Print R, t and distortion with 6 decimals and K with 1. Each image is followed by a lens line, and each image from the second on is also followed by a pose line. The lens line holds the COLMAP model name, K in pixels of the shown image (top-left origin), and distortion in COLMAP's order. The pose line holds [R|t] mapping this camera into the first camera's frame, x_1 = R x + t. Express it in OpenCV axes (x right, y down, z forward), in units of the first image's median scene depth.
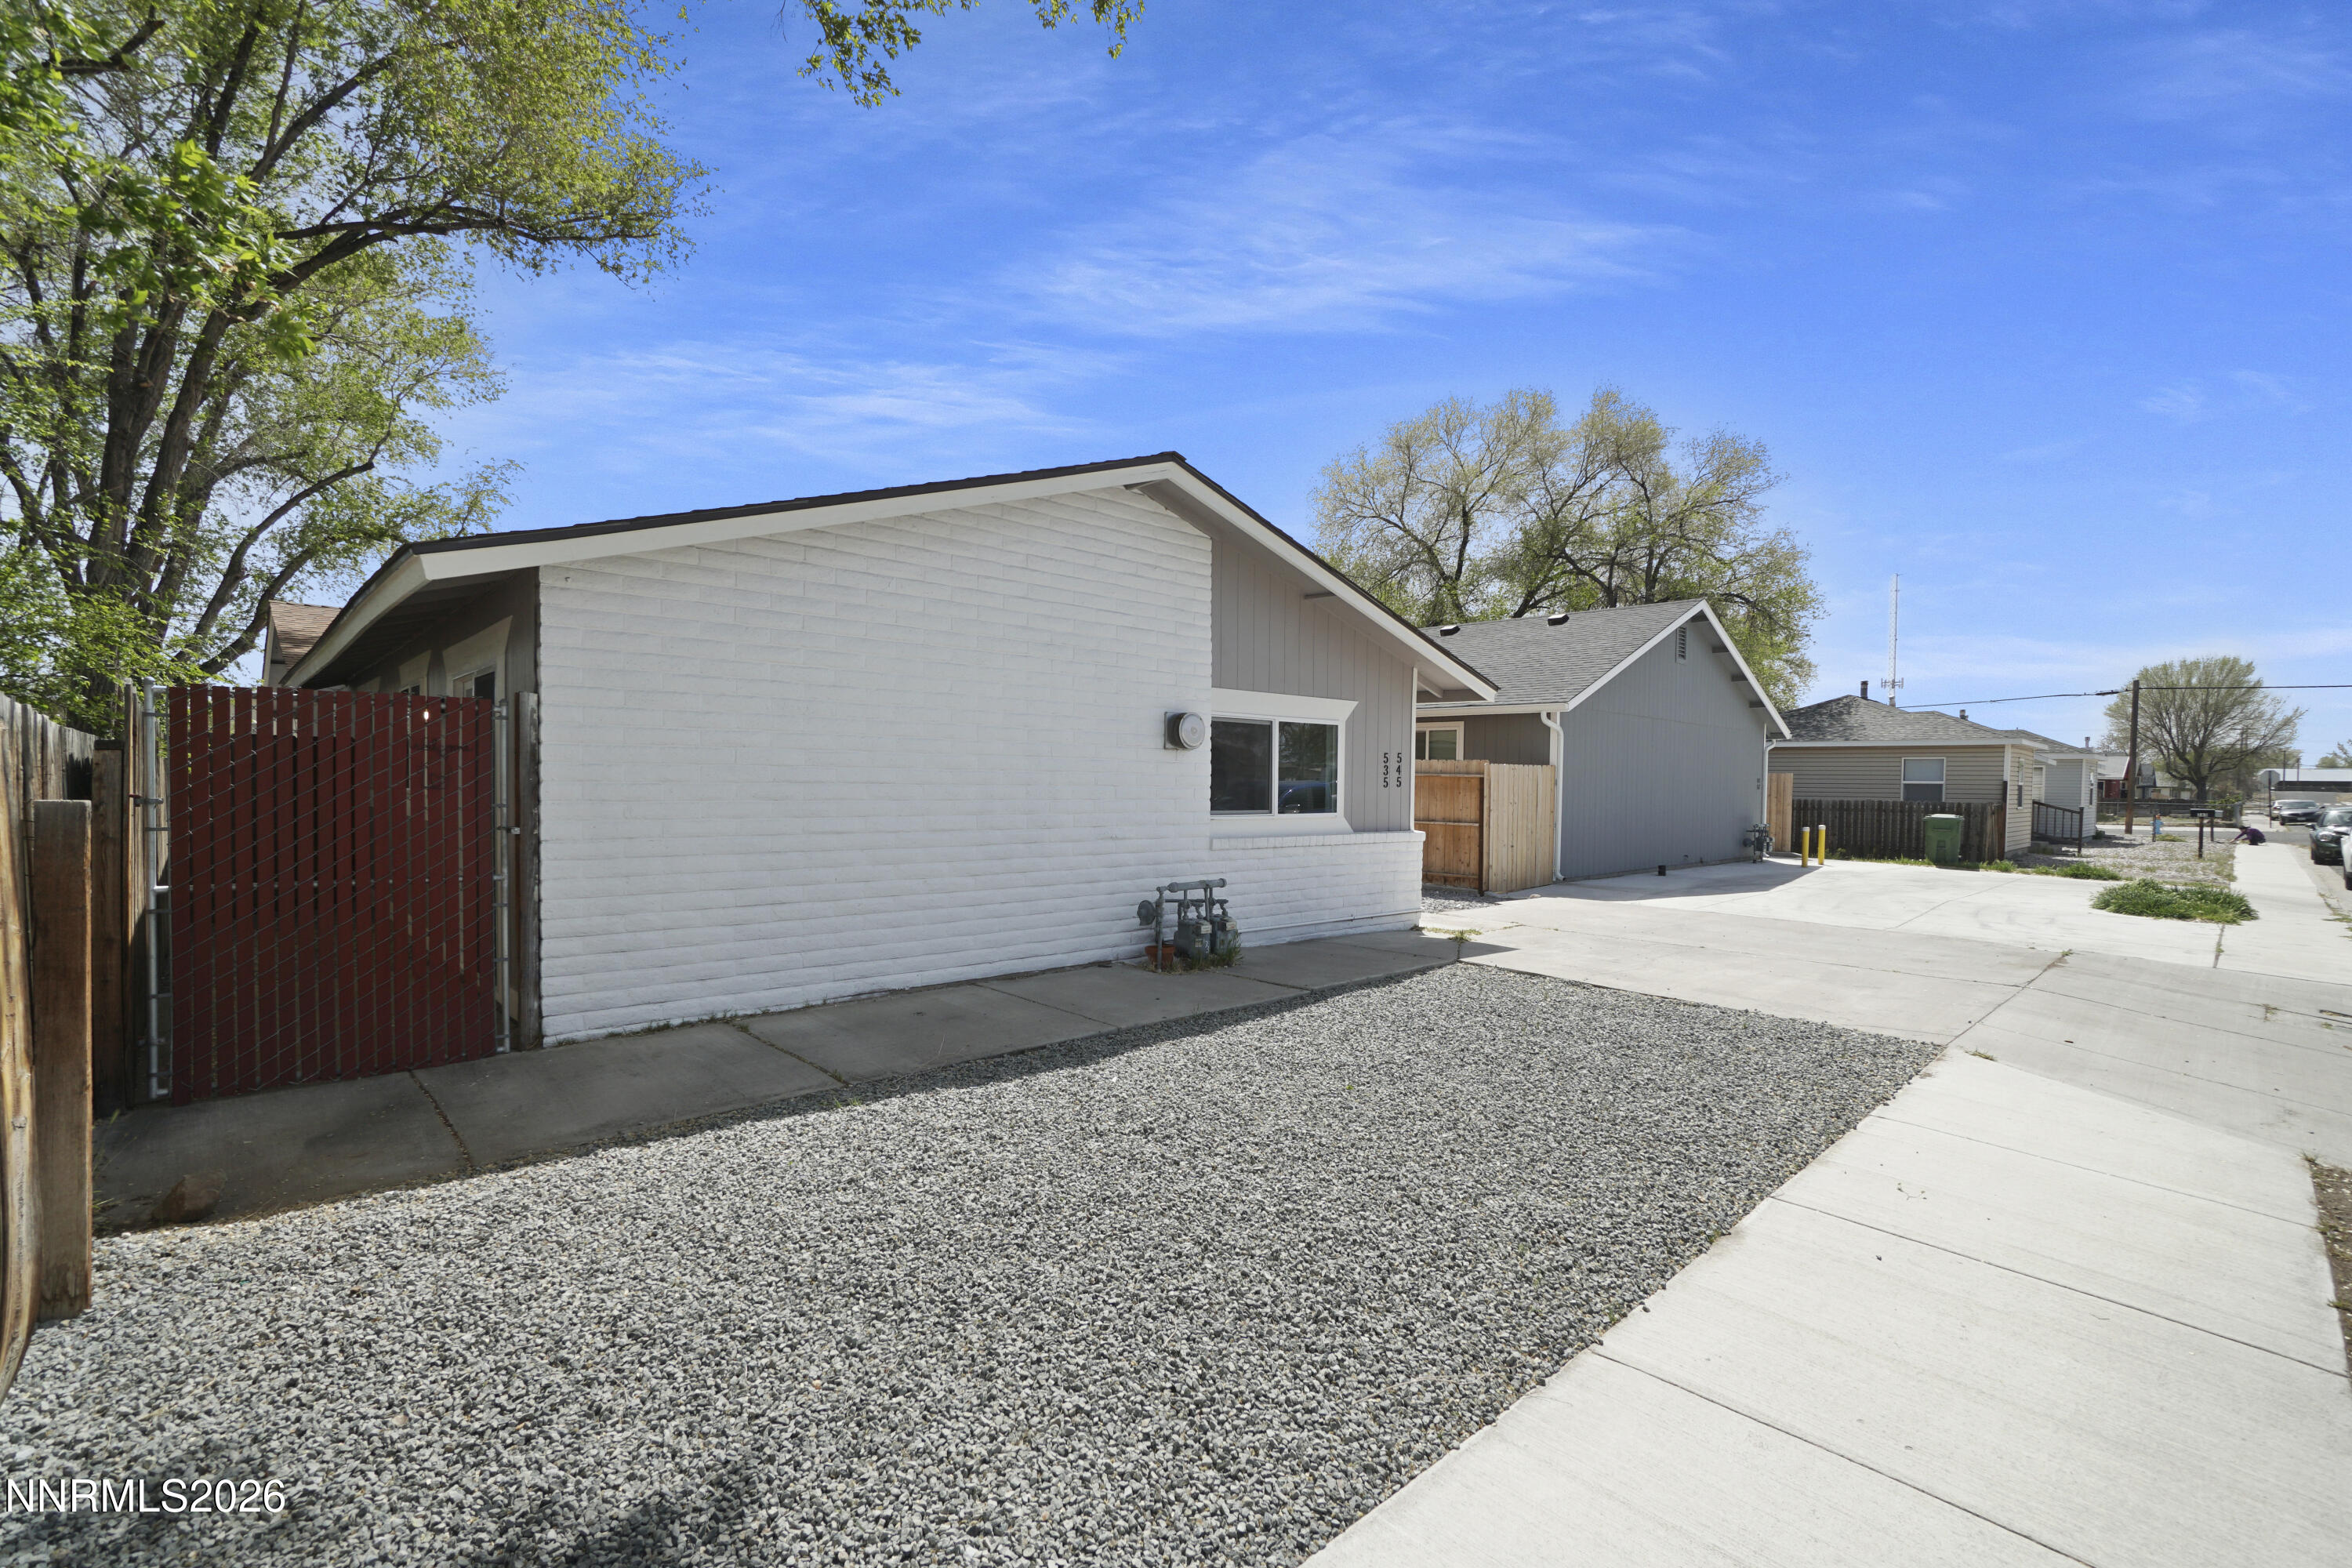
lens RADIAL K [[1024.6, 0, 1166.2], [0, 1024.6, 776.6], [0, 0, 1]] dist [-0.007997, -0.000608]
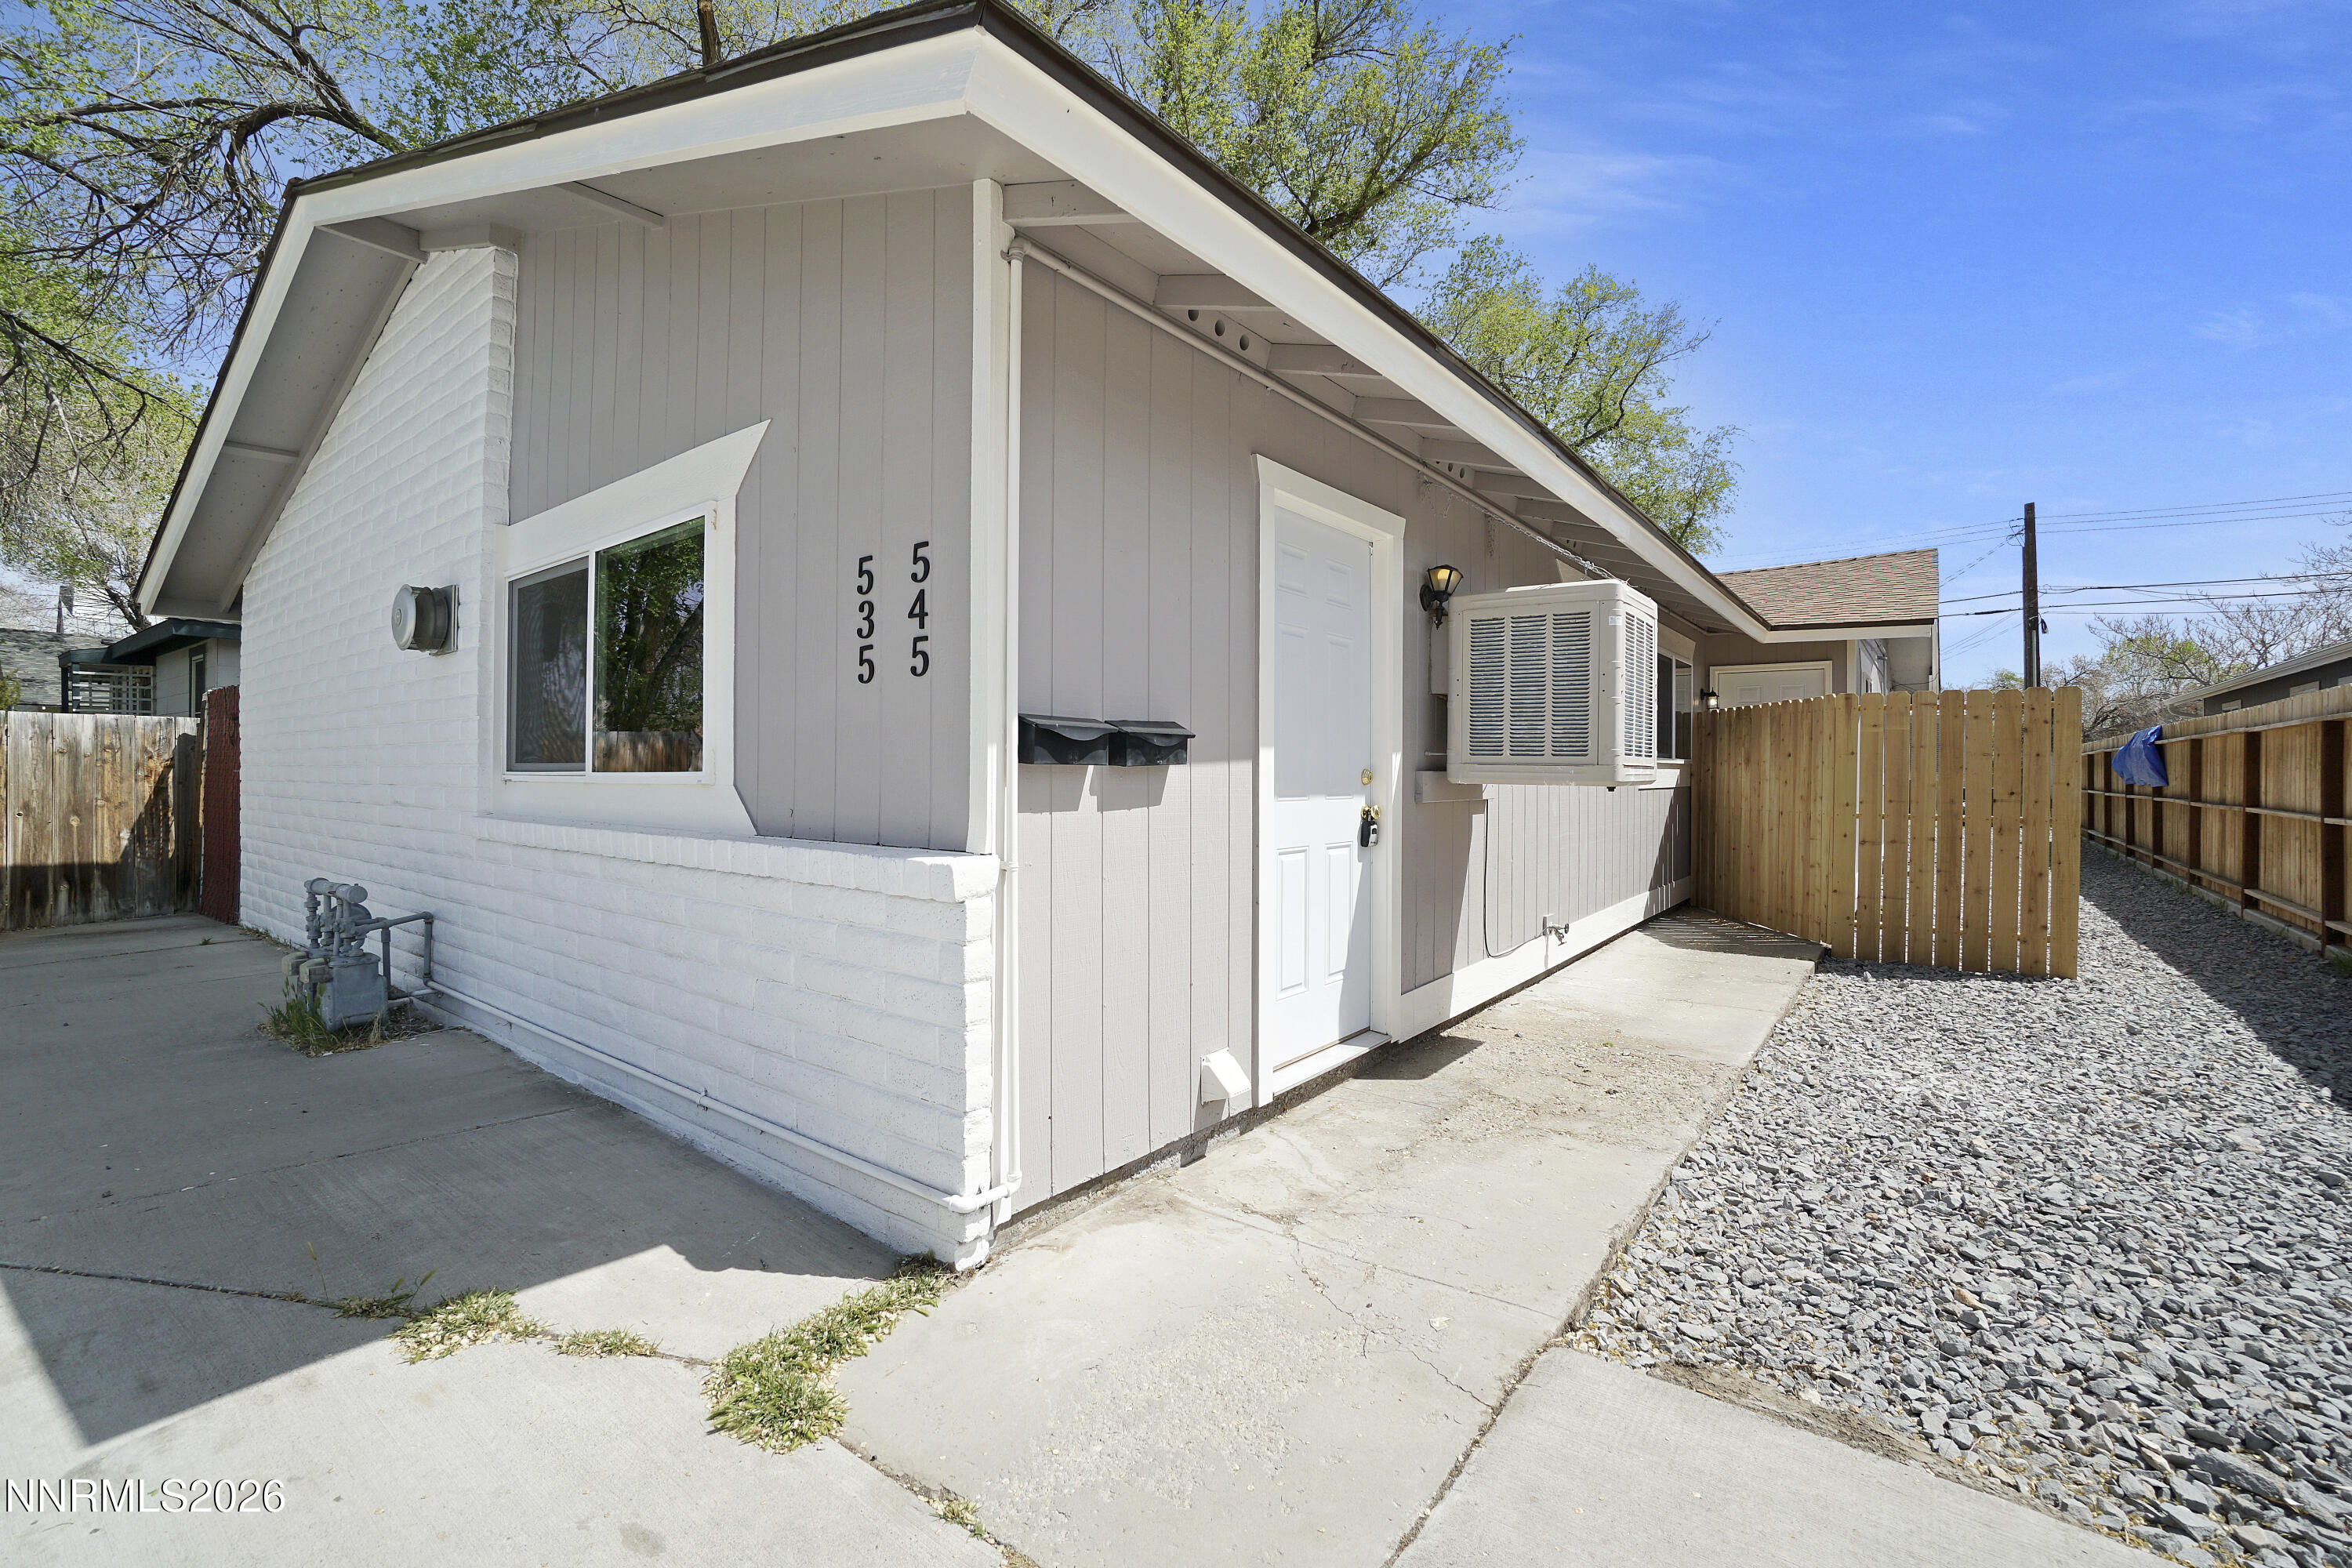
lens RADIAL K [[1024.6, 0, 1166.2], [0, 1024.6, 776.6], [0, 0, 1]] dist [-0.007997, -0.000608]
pose [[0.164184, -0.002544, -0.986426, 0.603490], [0.010163, 0.999948, -0.000888, 0.044251], [0.986377, -0.009879, 0.164202, 1.261412]]
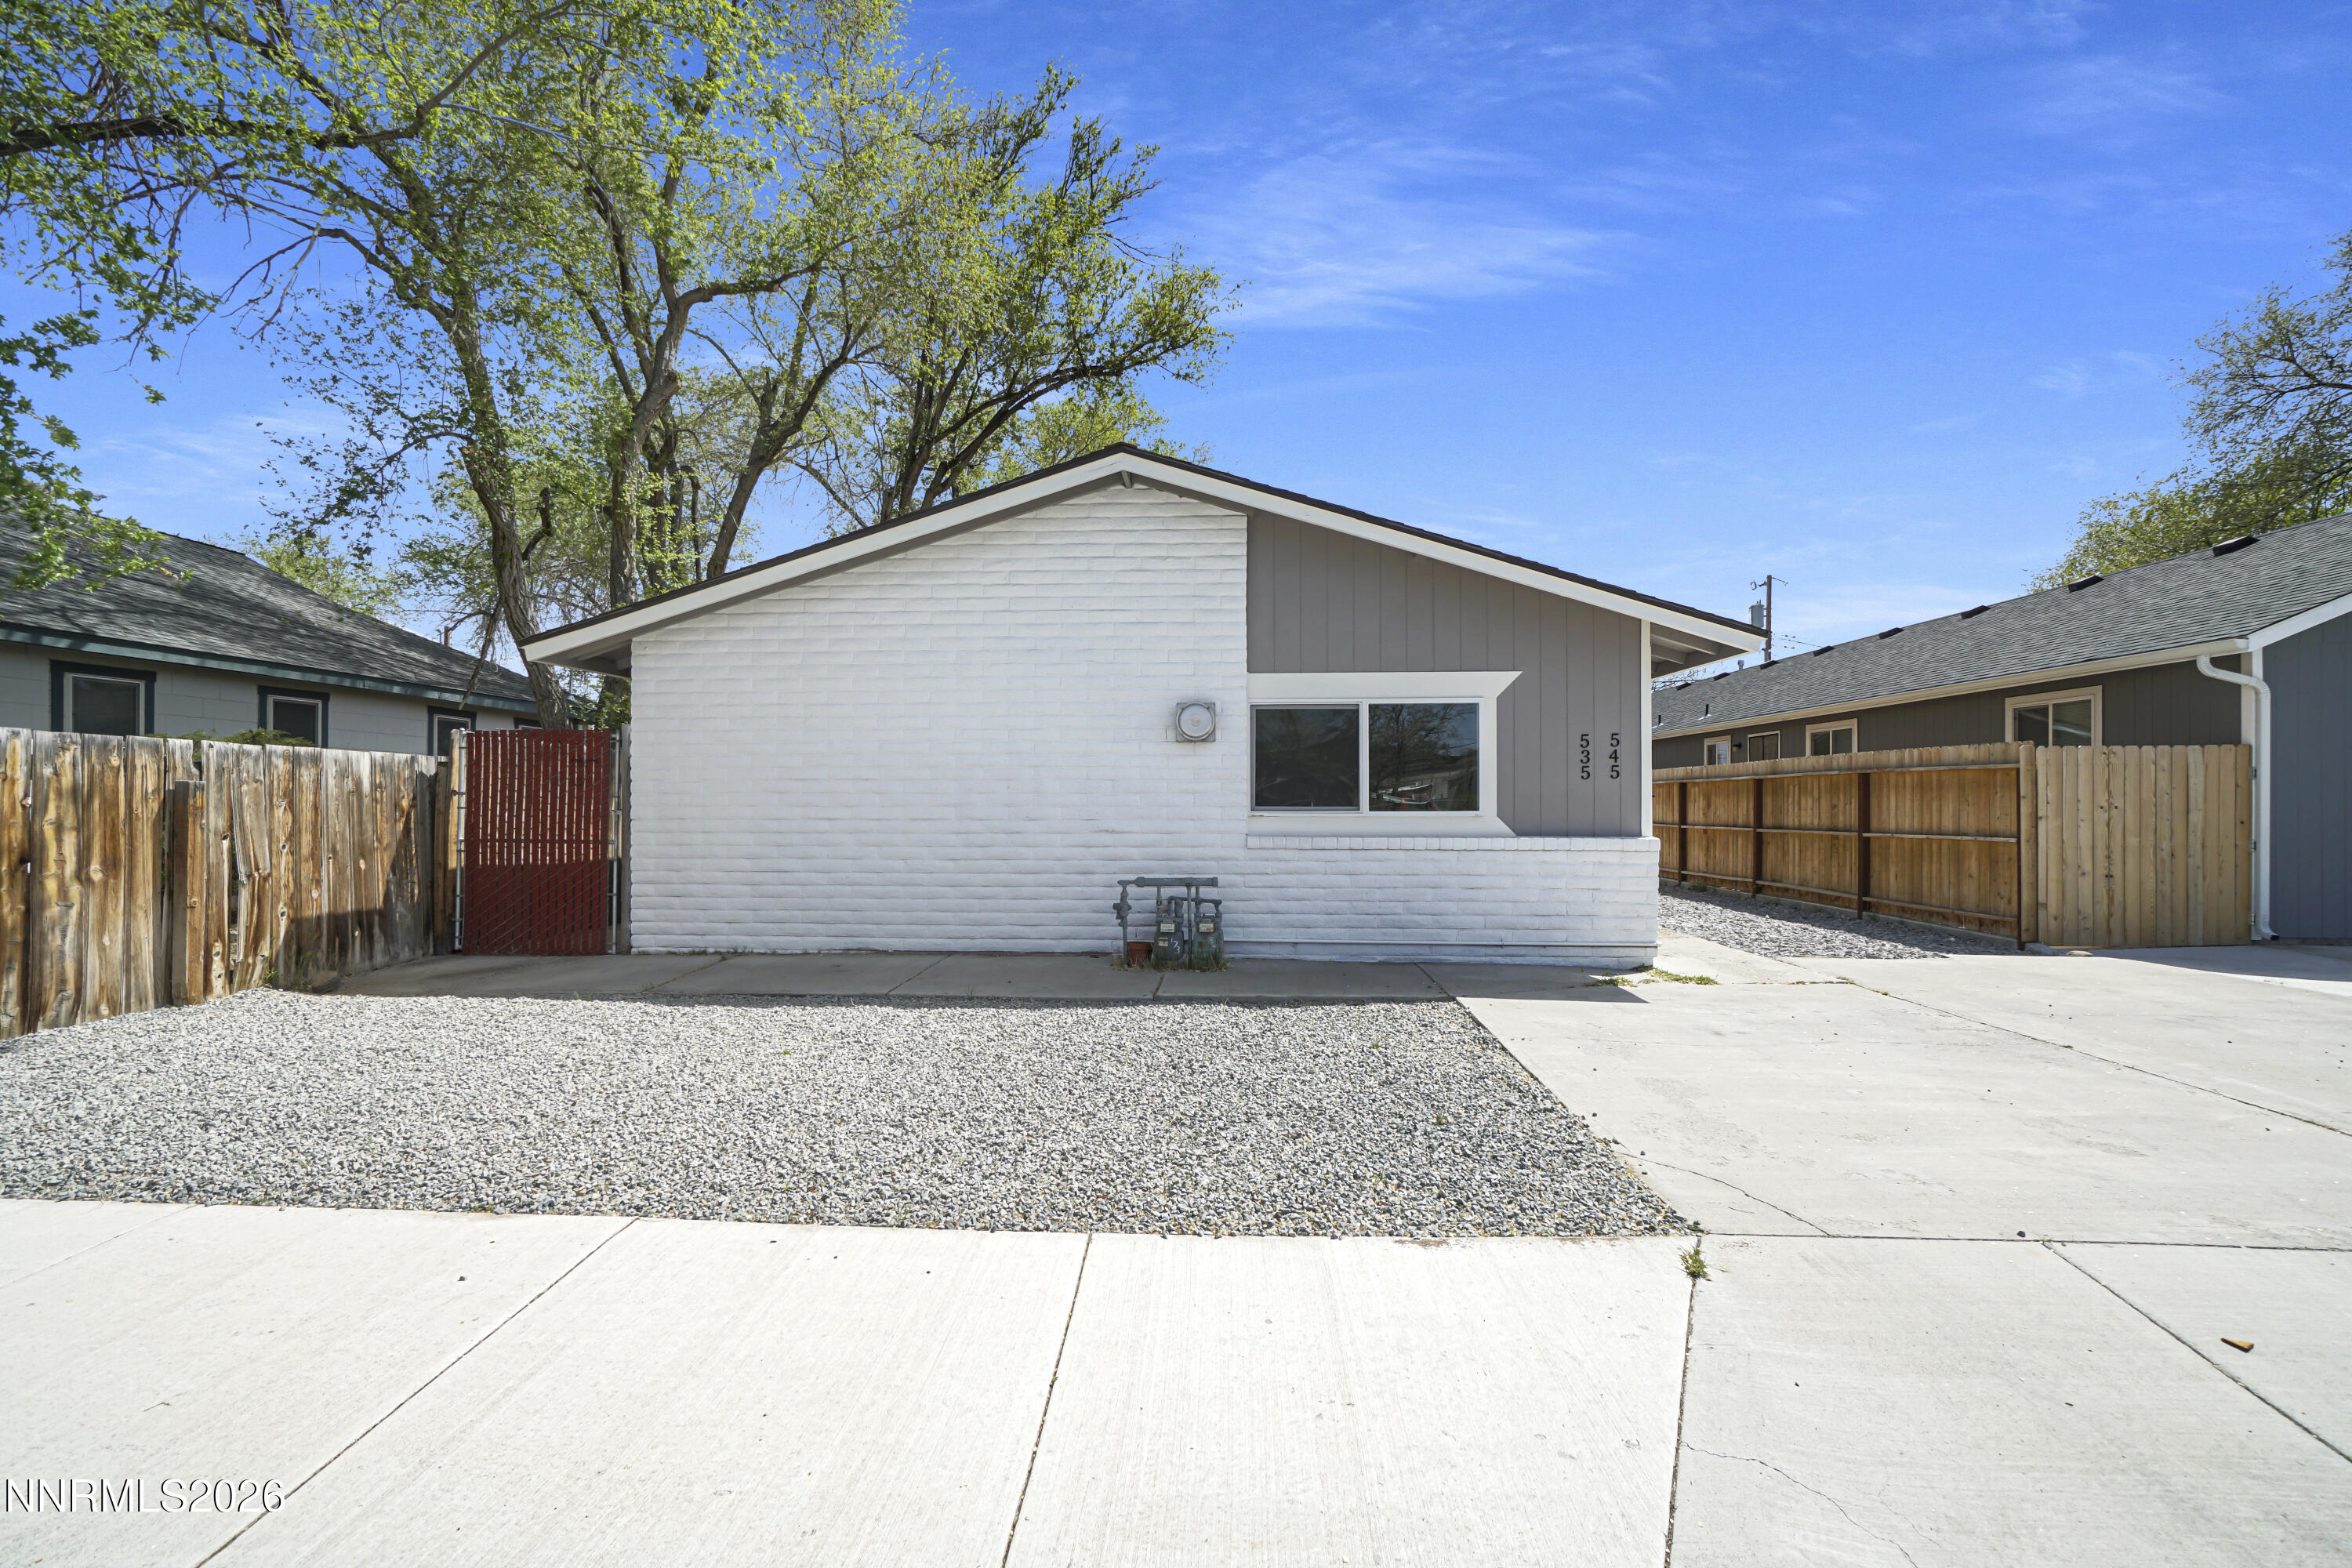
lens RADIAL K [[1024.6, 0, 1166.2], [0, 1024.6, 776.6], [0, 0, 1]] dist [-0.007997, -0.000608]
pose [[0.721714, -0.031067, -0.691494, 0.632979], [0.012426, 0.999413, -0.031932, 0.035313], [0.692080, 0.014453, 0.721676, 0.277026]]
